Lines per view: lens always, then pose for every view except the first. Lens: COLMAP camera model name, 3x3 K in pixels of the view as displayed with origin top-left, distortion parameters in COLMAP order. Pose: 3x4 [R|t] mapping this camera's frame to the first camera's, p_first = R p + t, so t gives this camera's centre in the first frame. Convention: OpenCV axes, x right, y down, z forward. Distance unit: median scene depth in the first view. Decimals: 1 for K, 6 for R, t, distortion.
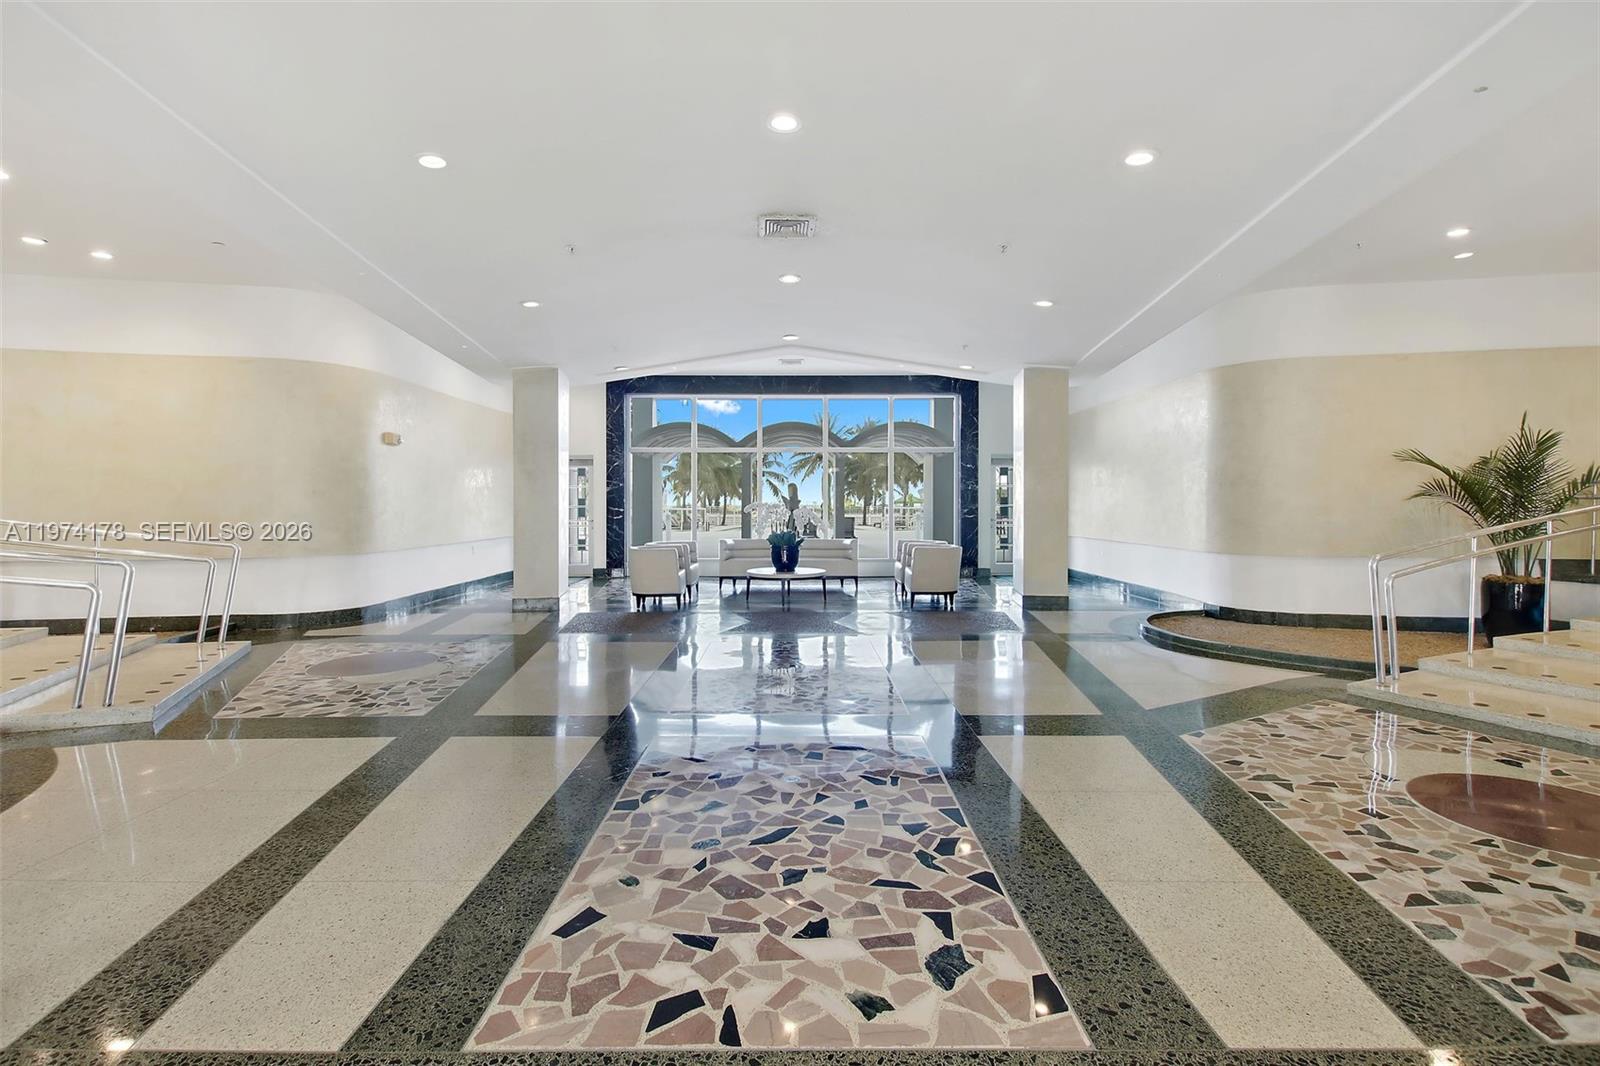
lens RADIAL K [[712.0, 0, 826.5], [0, 712.0, 513.7], [0, 0, 1]] dist [0.036659, -0.018171]
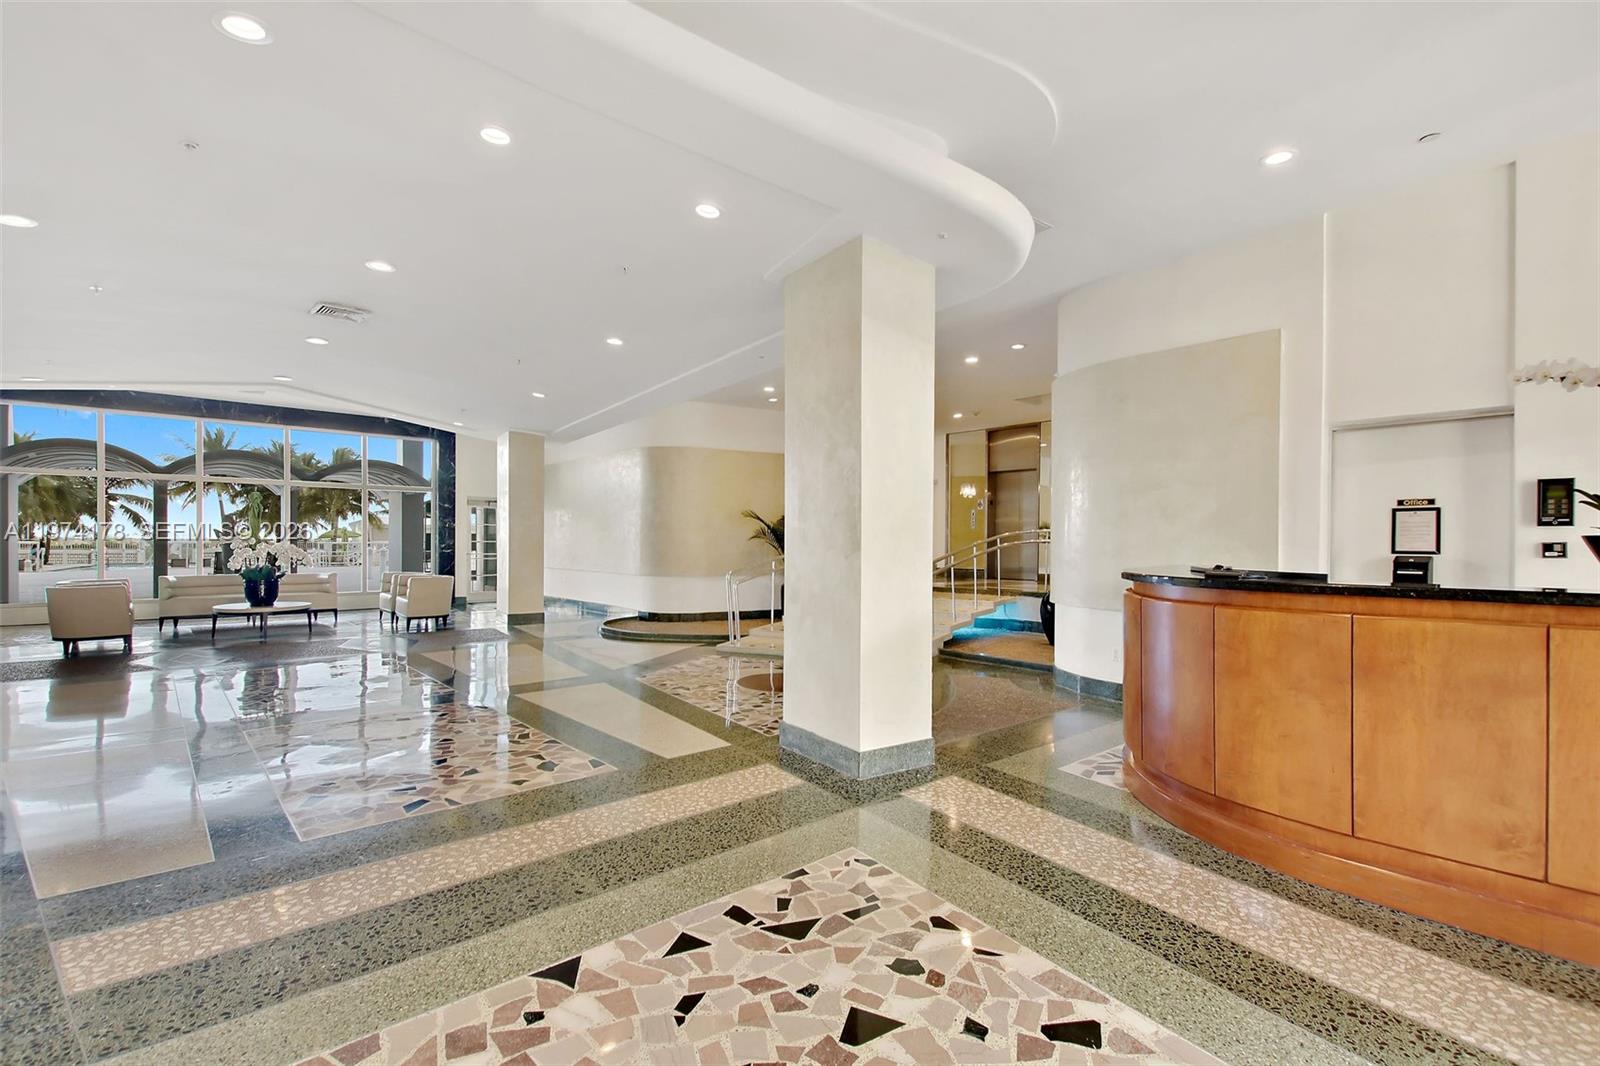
lens RADIAL K [[697.1, 0, 803.5], [0, 697.1, 549.2], [0, 0, 1]] dist [0.000892, 0.000086]
pose [[0.741567, 0.000278, 0.670878, -0.166381], [-0.000142, 1.000000, -0.000258, 0.001834], [-0.670878, 0.000096, 0.741568, -0.256548]]
